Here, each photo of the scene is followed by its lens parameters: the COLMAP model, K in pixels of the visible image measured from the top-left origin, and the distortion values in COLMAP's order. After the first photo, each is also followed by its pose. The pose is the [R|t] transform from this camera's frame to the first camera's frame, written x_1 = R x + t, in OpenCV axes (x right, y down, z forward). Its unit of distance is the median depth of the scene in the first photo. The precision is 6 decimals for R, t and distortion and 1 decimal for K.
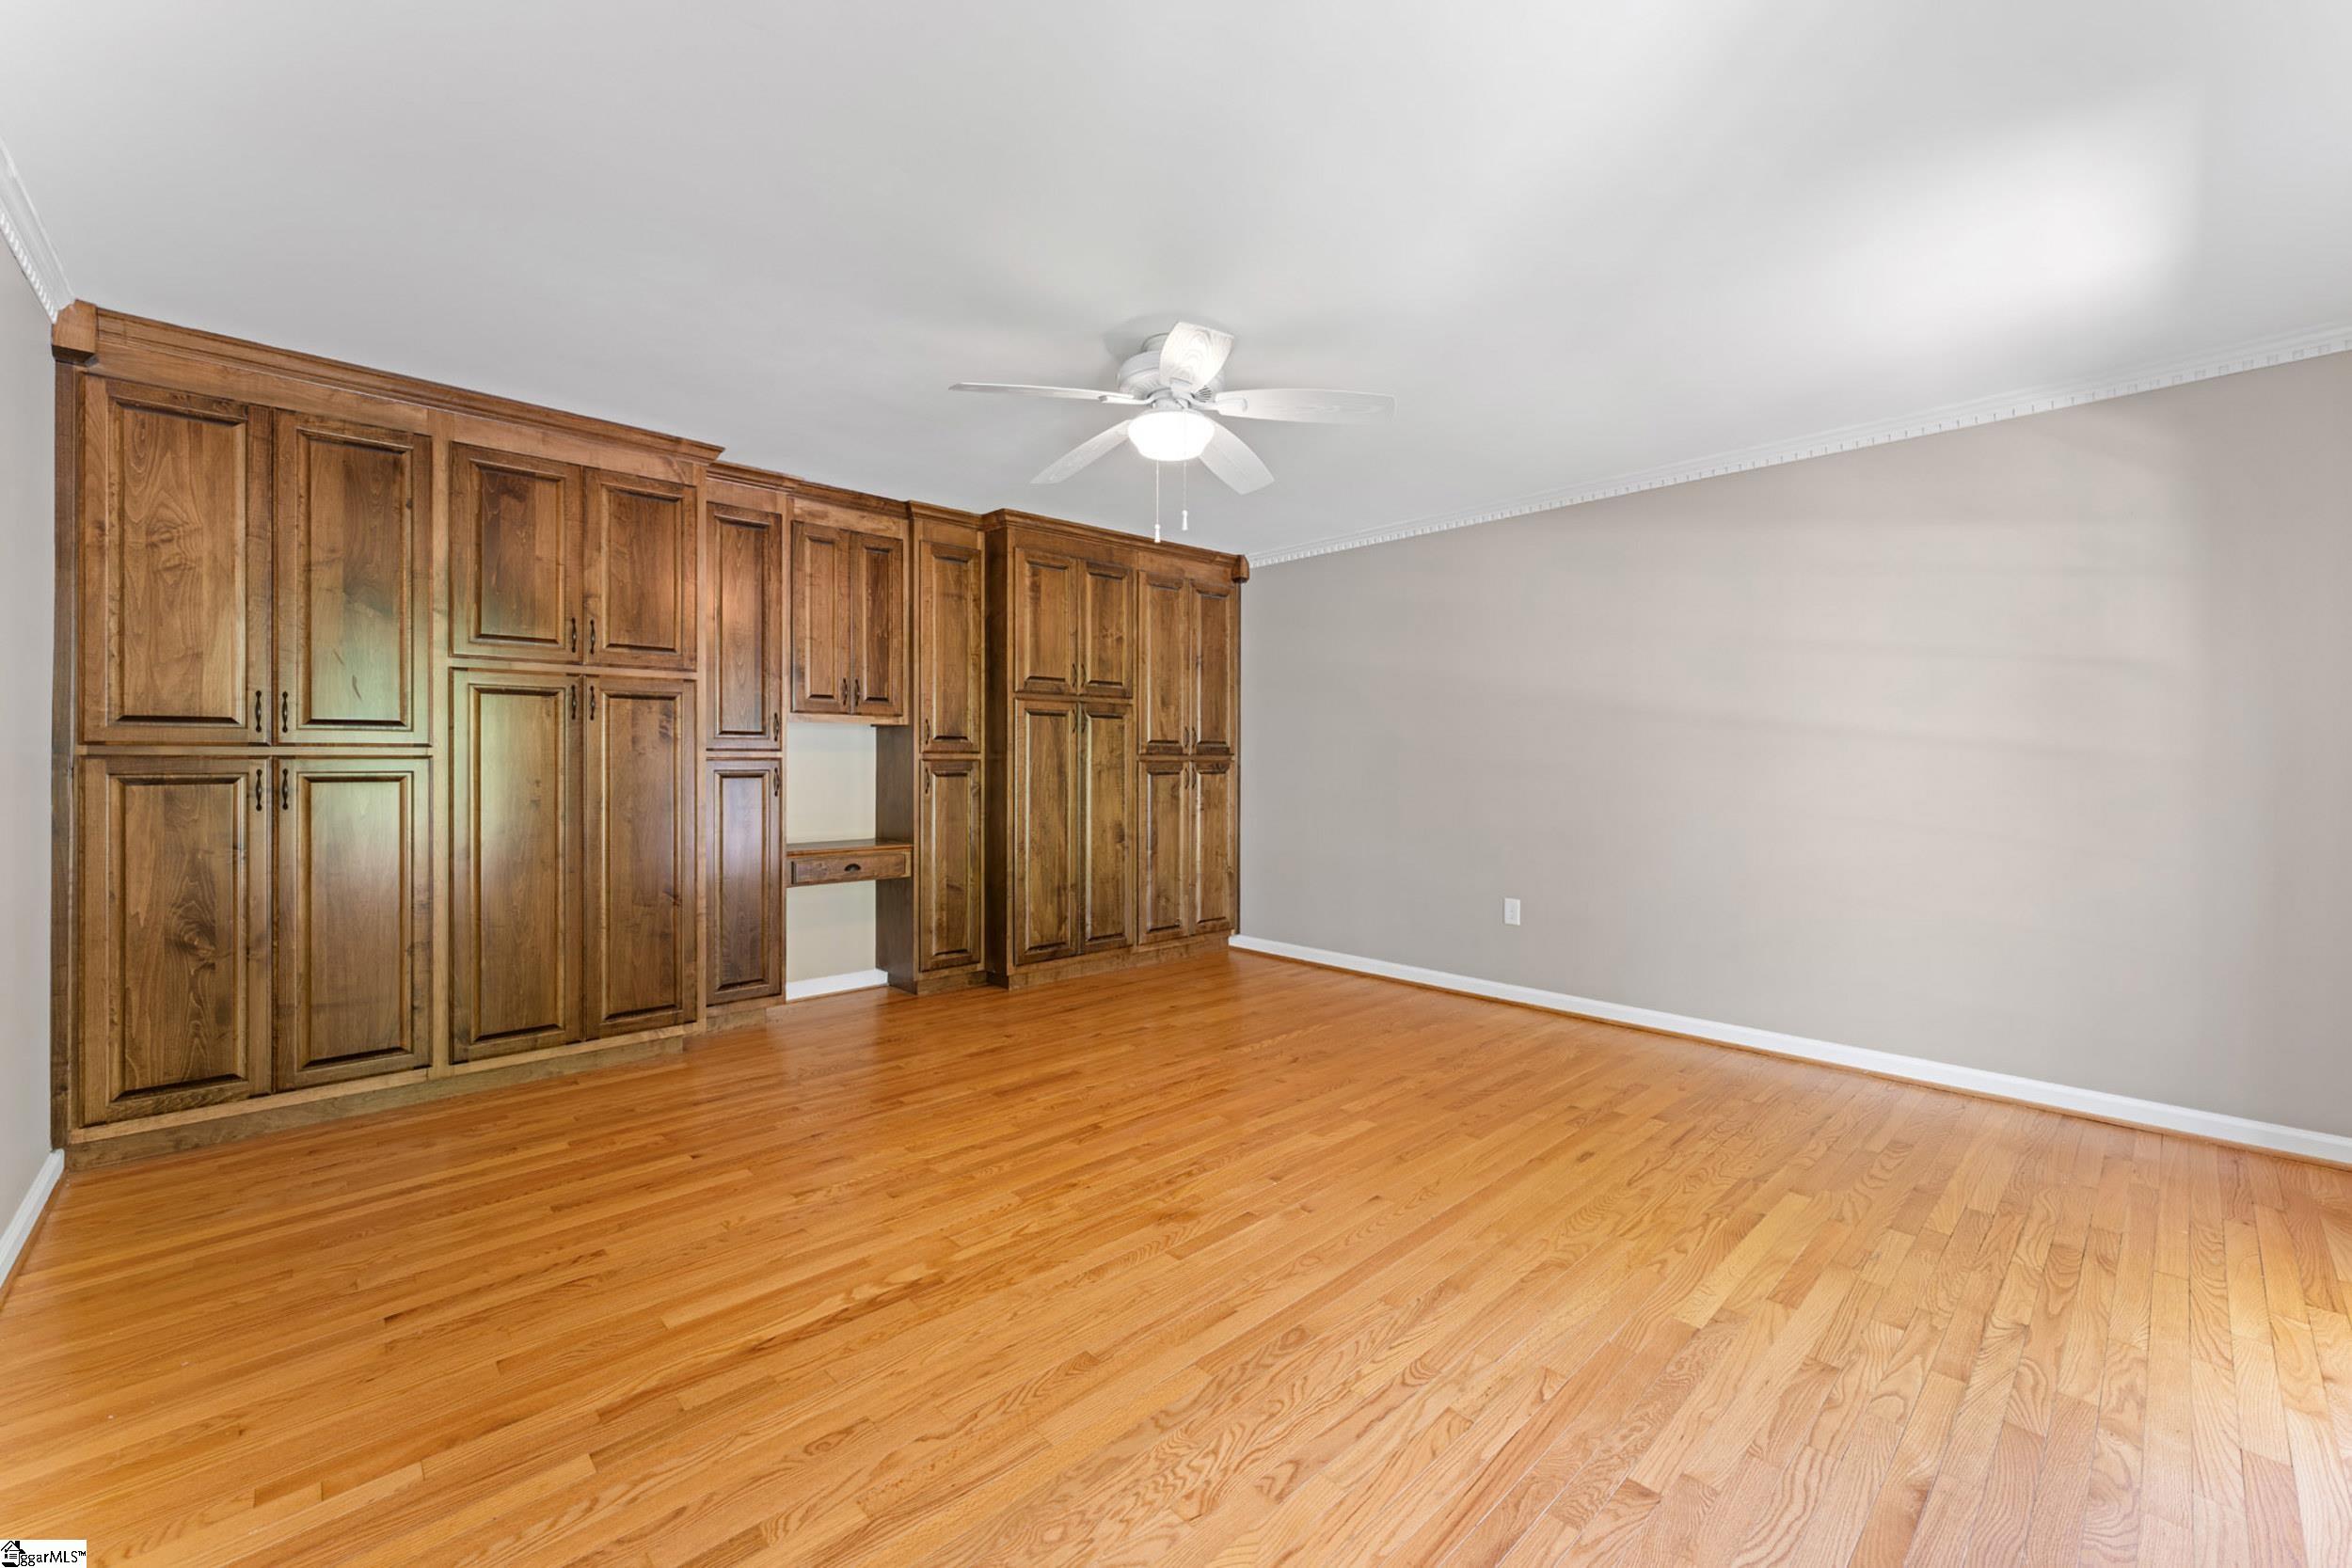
lens RADIAL K [[946.8, 0, 1178.4], [0, 946.8, 763.8], [0, 0, 1]] dist [0.000820, -0.001021]
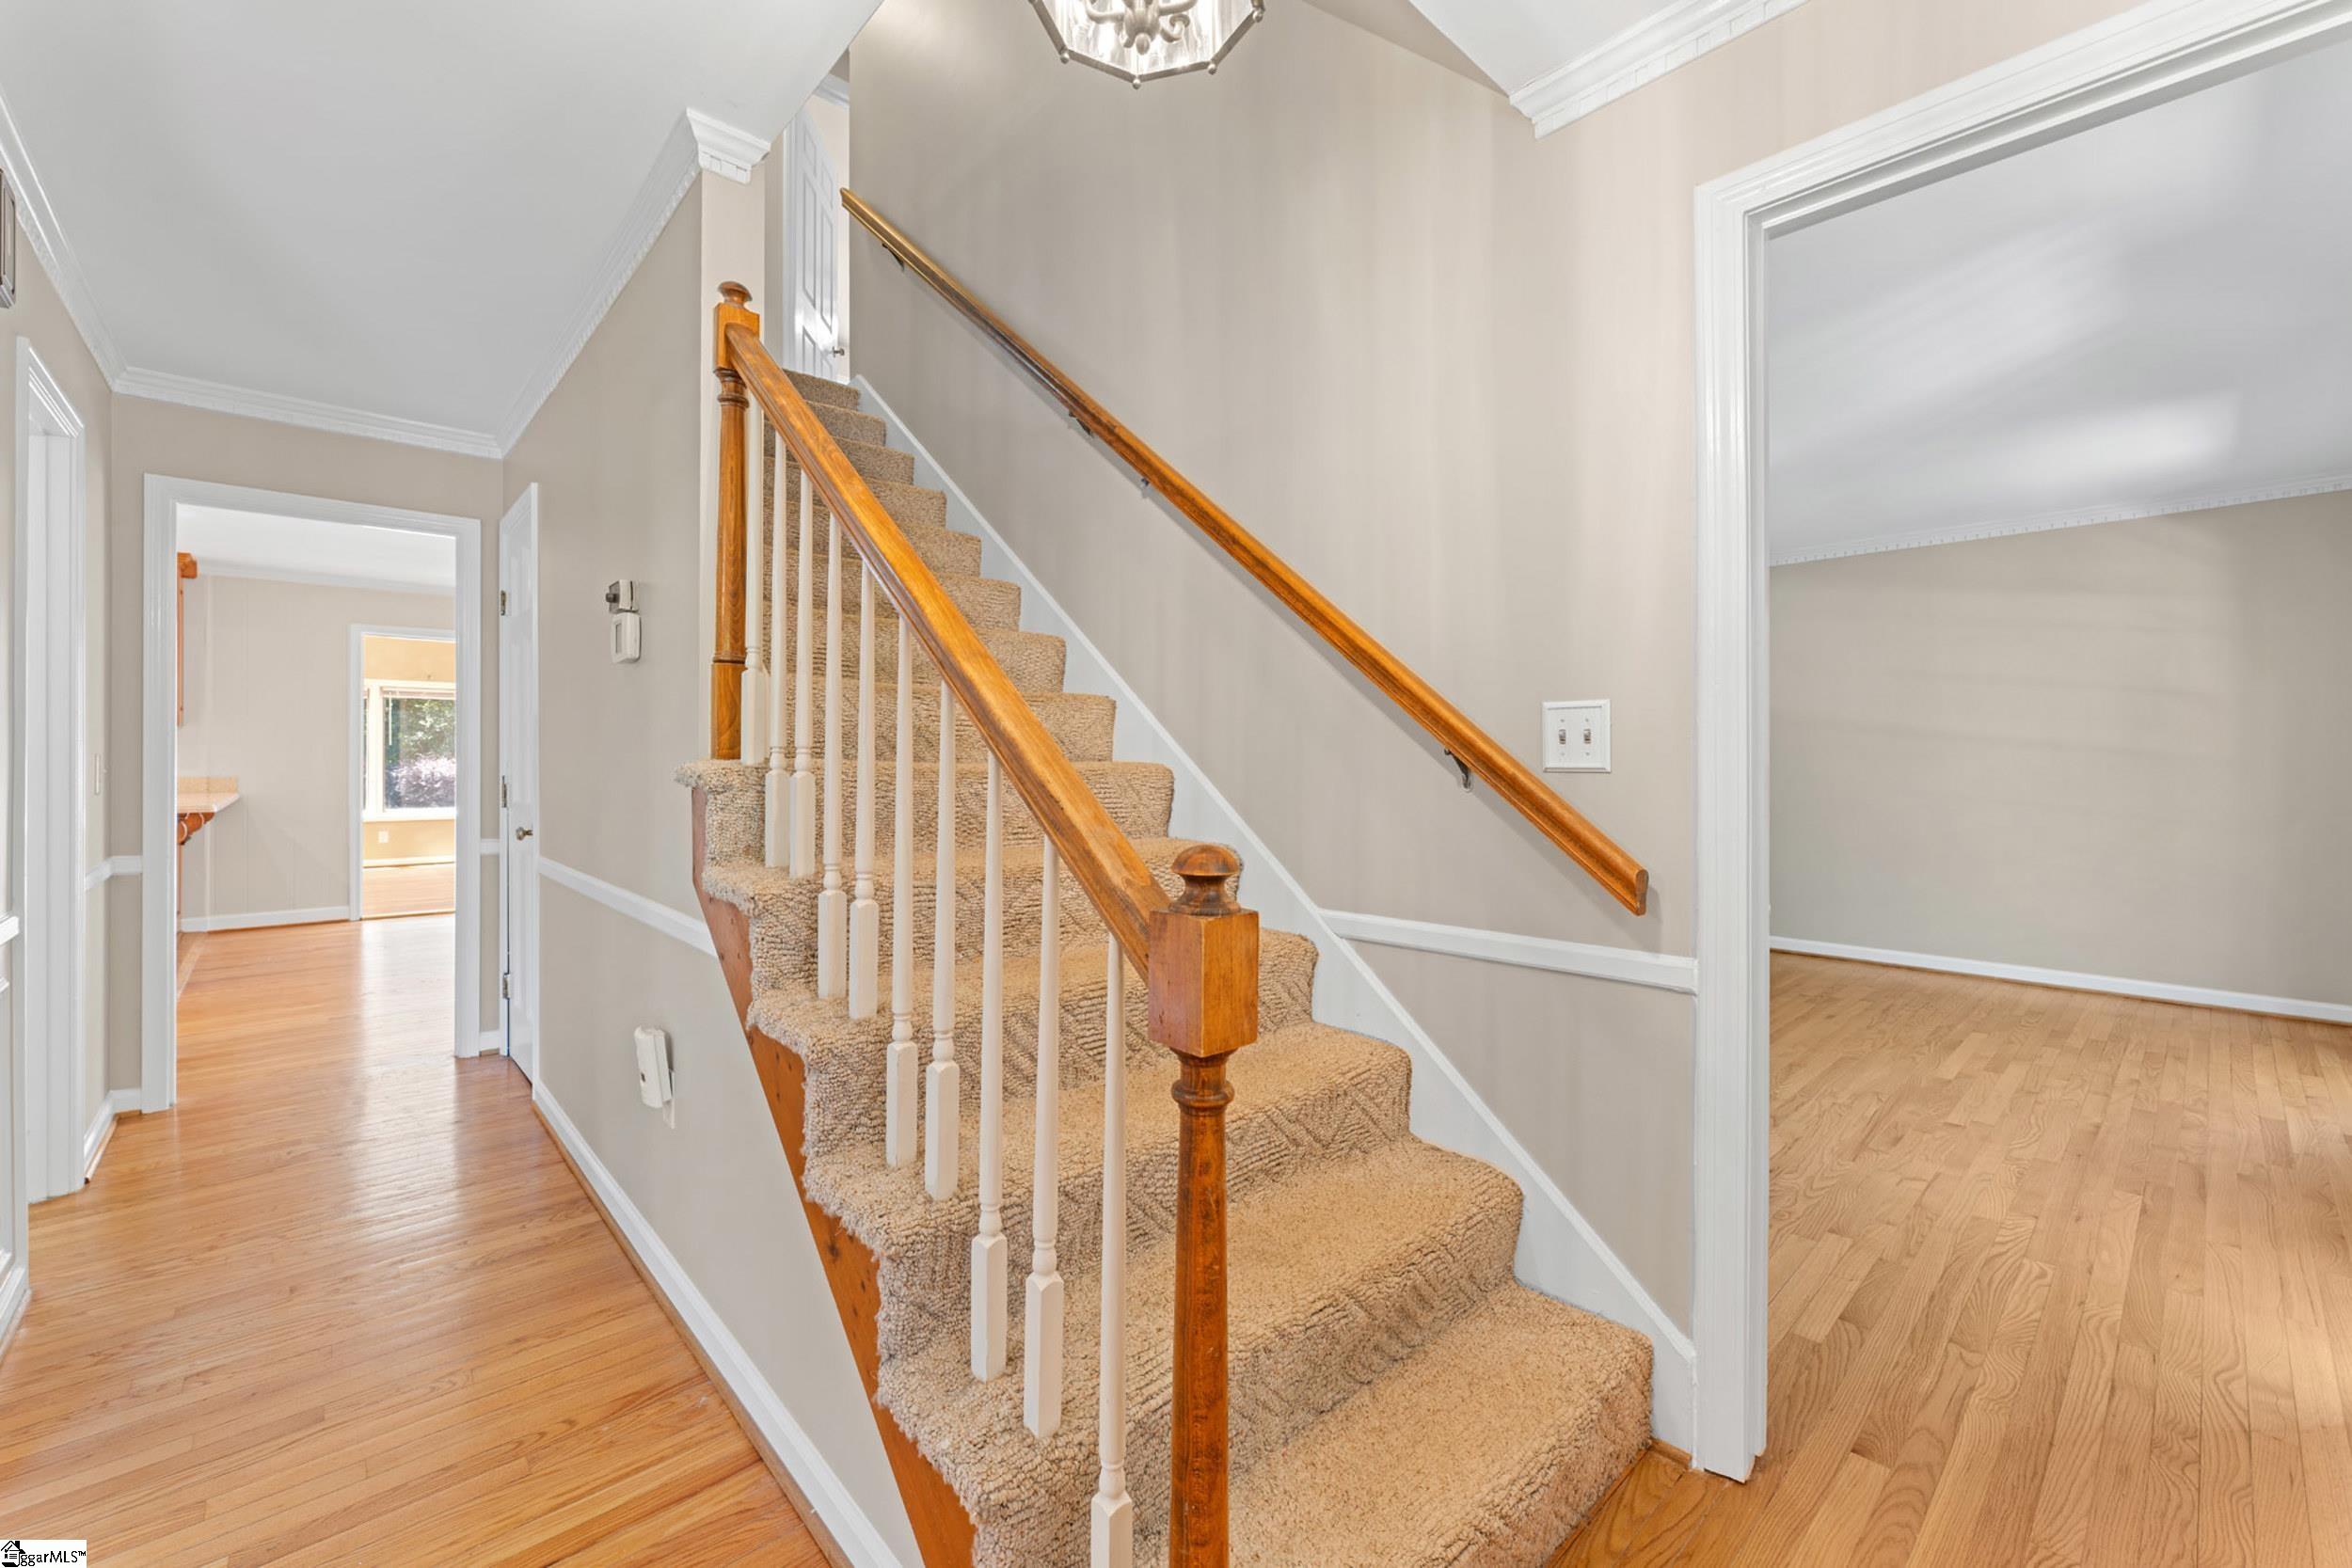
lens RADIAL K [[946.8, 0, 1176.7], [0, 946.8, 762.3], [0, 0, 1]] dist [0.000820, -0.001021]
pose [[0.999855, -0.001661, -0.016923, -0.730402], [0.001706, 0.999995, 0.002632, -0.006207], [0.016918, -0.002660, 0.999853, -0.670887]]
